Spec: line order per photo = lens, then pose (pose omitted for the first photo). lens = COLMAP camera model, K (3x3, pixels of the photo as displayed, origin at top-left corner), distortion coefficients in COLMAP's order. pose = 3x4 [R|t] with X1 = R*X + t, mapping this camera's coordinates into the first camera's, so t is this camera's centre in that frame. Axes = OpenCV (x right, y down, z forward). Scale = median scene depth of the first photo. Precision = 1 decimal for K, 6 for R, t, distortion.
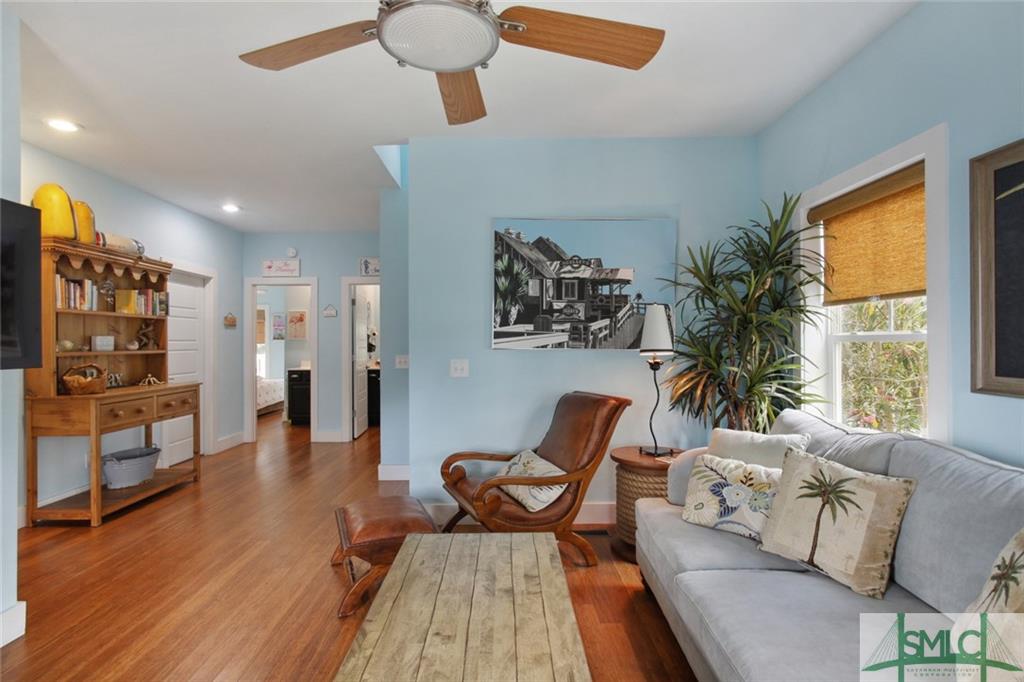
lens RADIAL K [[493.5, 0, 506.7], [0, 493.5, 337.7], [0, 0, 1]] dist [-0.010309, 0.005568]
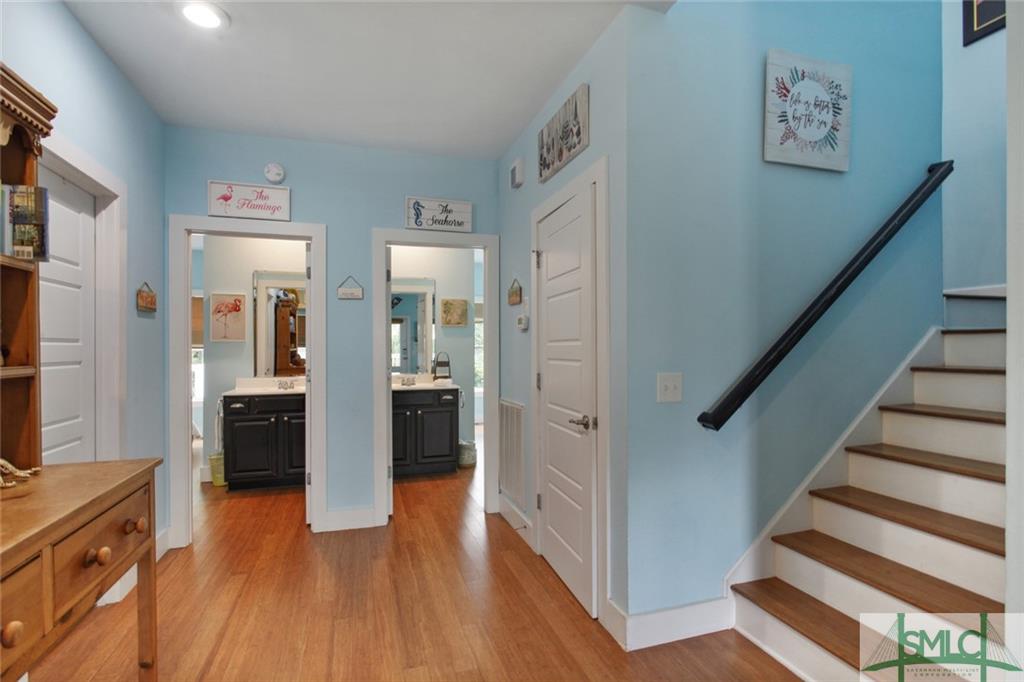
lens RADIAL K [[493.5, 0, 520.2], [0, 493.5, 346.5], [0, 0, 1]] dist [-0.010309, 0.005568]
pose [[0.951250, -0.000491, 0.308421, -0.349146], [-0.001286, 0.999984, 0.005559, 0.006831], [-0.308419, -0.005684, 0.951234, 0.423342]]
